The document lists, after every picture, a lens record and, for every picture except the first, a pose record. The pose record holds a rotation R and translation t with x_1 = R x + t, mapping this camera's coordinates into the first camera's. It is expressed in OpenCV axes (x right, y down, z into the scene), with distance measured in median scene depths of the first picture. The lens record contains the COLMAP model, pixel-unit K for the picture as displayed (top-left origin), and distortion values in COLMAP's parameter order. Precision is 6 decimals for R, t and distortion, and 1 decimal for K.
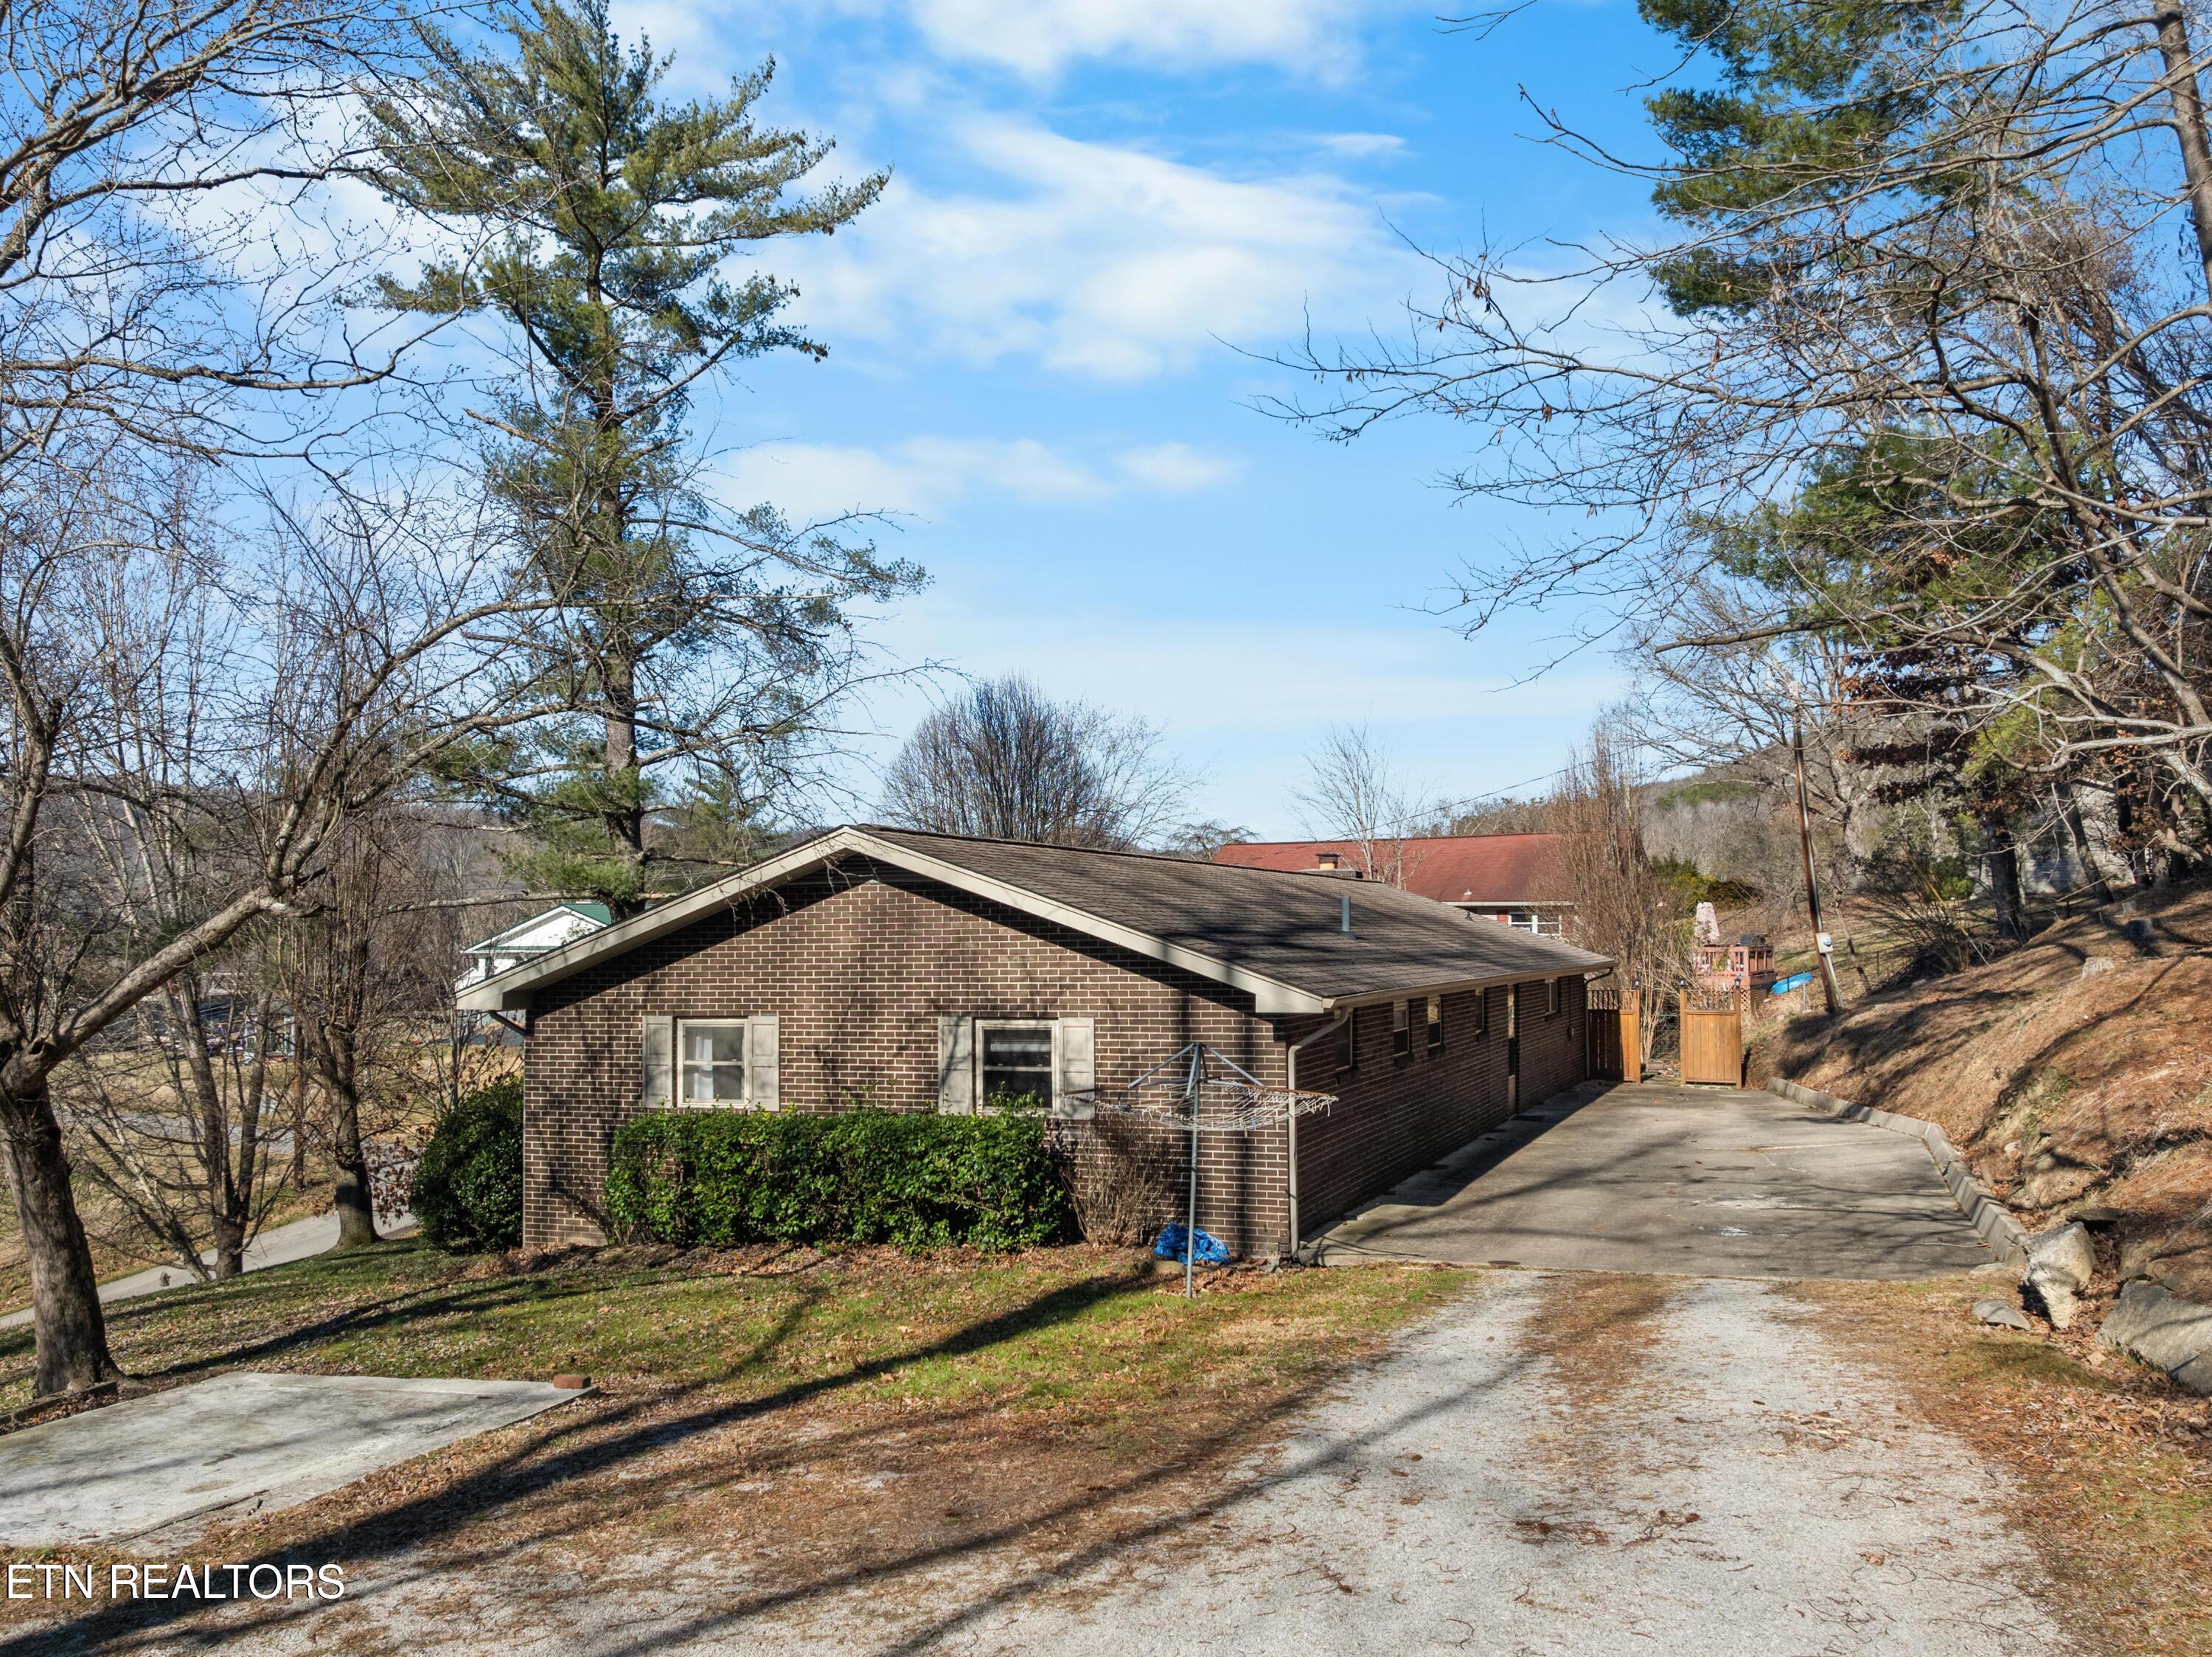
lens RADIAL K [[1568.2, 0, 1099.1], [0, 1568.2, 827.8], [0, 0, 1]] dist [-0.046792, 0.015864]
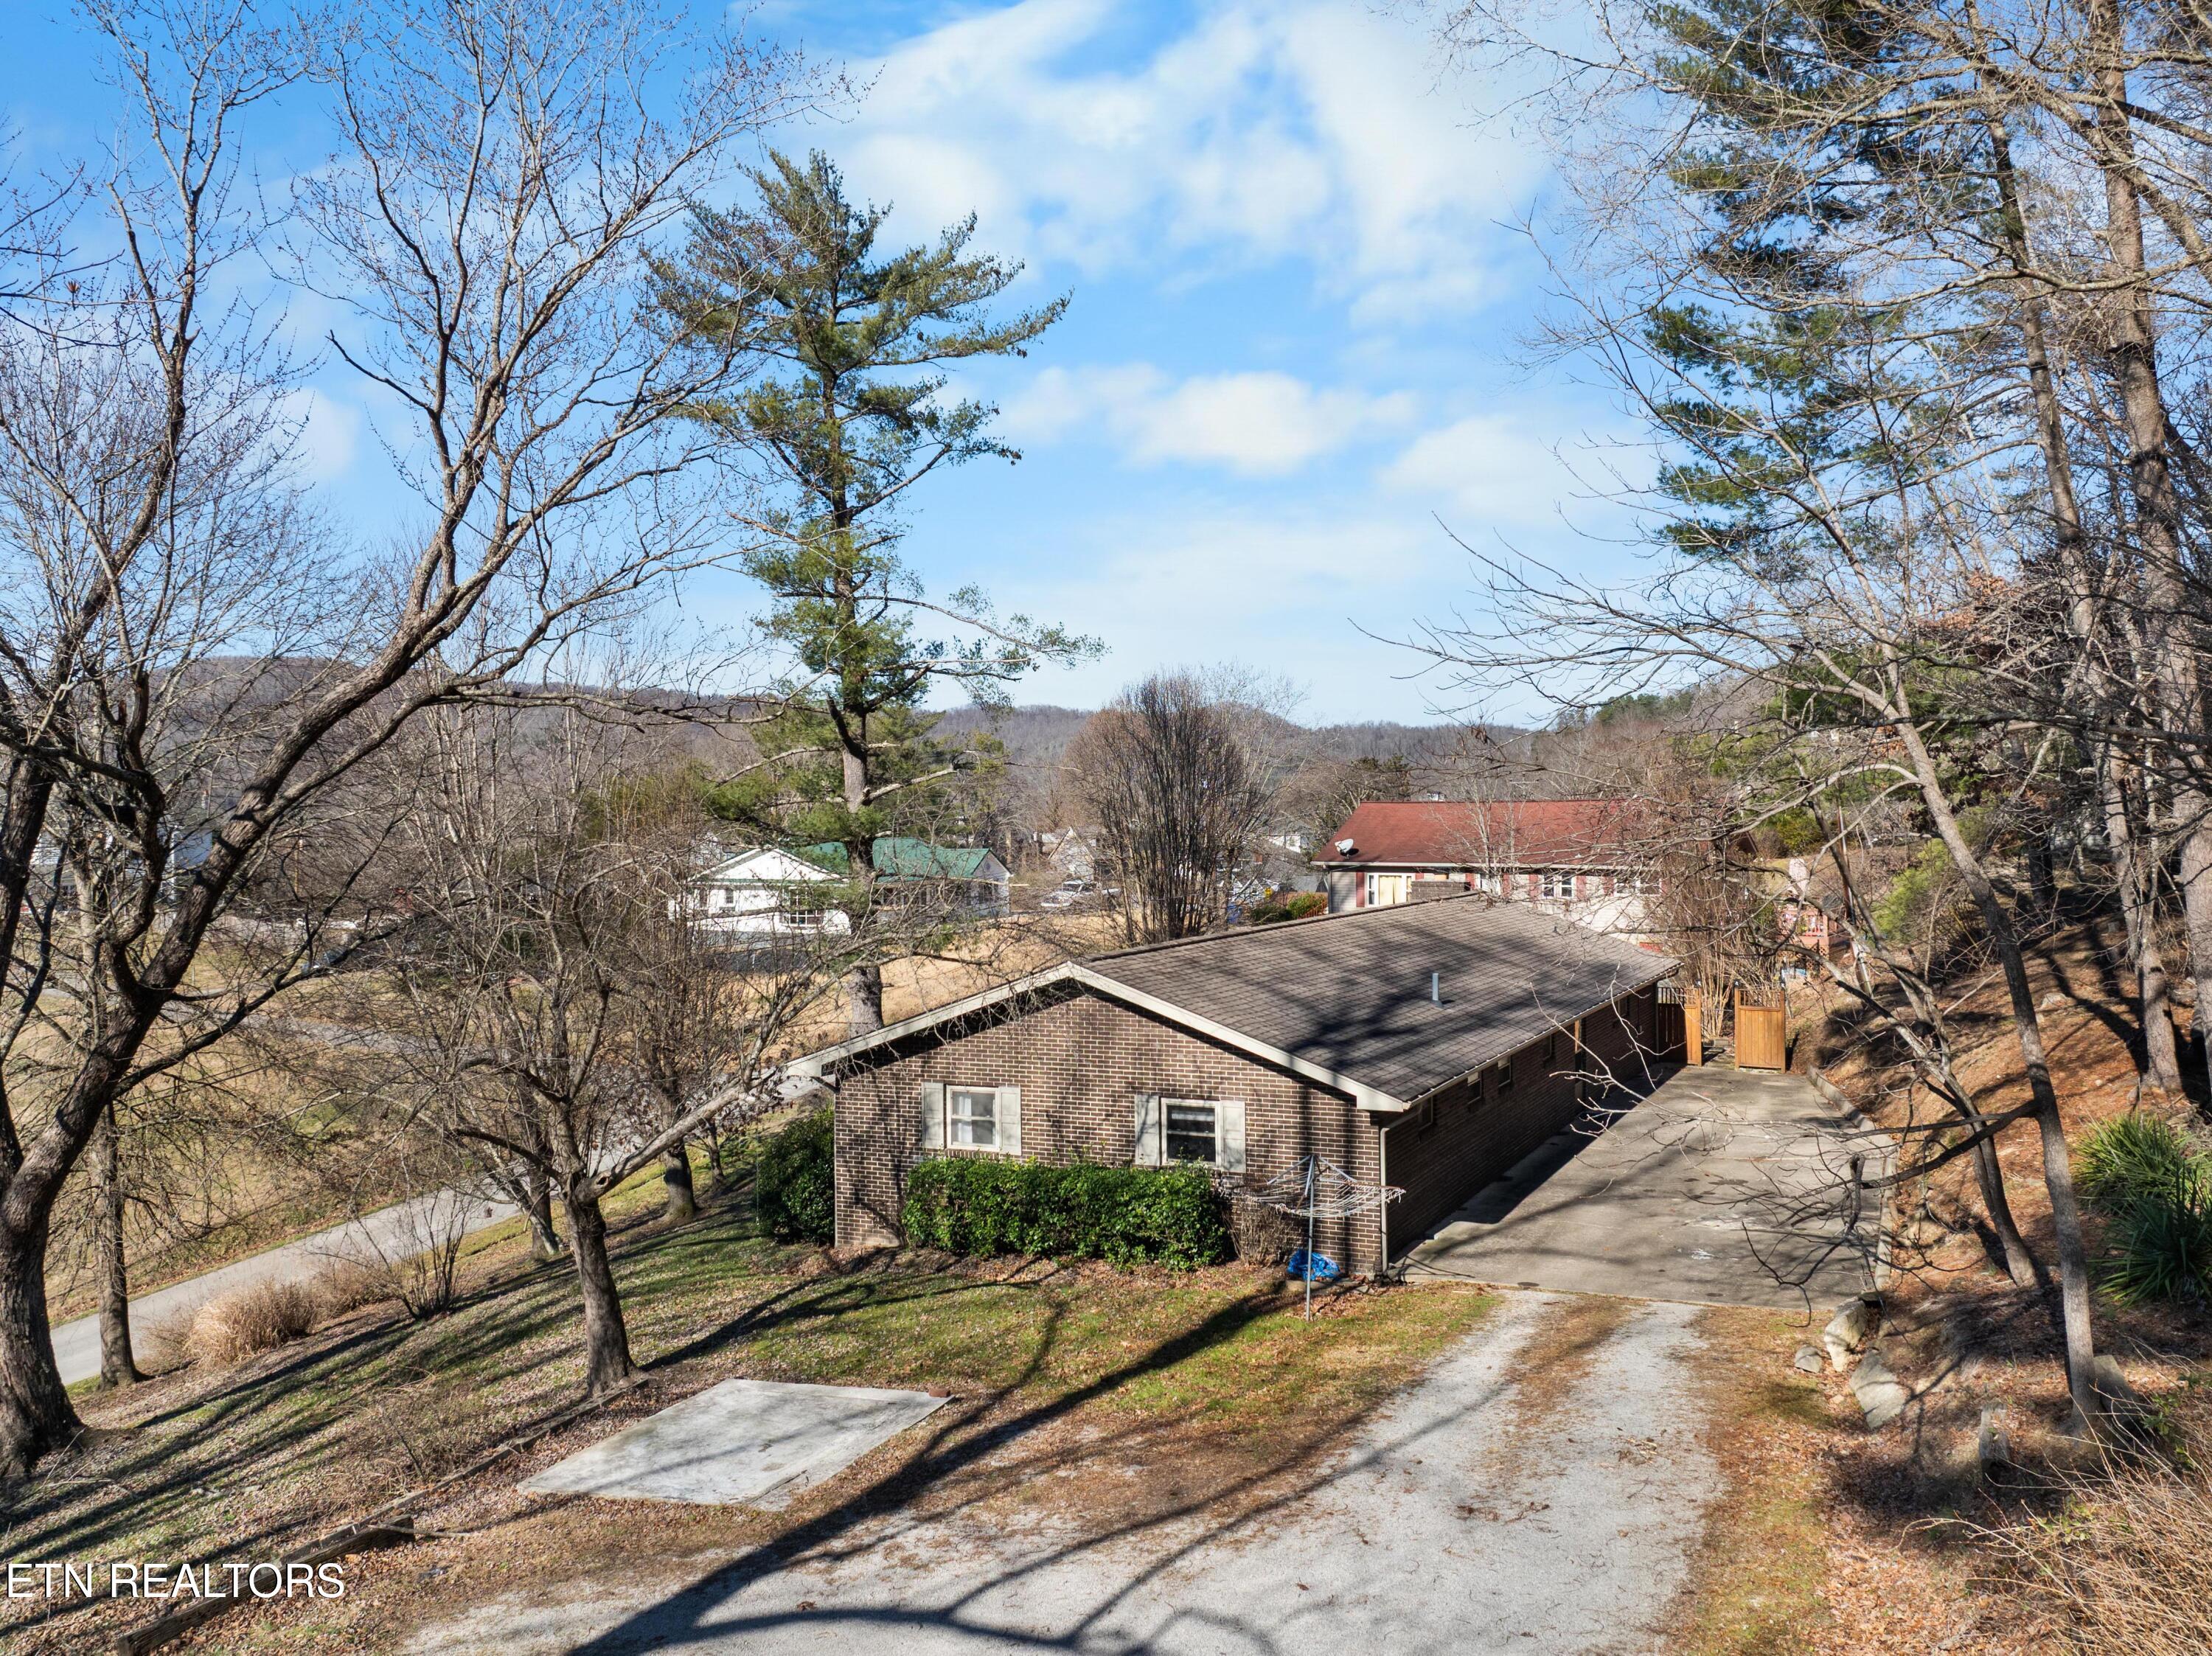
lens RADIAL K [[1568.1, 0, 1173.6], [0, 1568.1, 713.3], [0, 0, 1]] dist [-0.046792, 0.015864]
pose [[0.998822, -0.003426, -0.048399, 0.002272], [0.004290, 0.999833, 0.017768, -0.269644], [0.048330, -0.017955, 0.998670, -0.437544]]
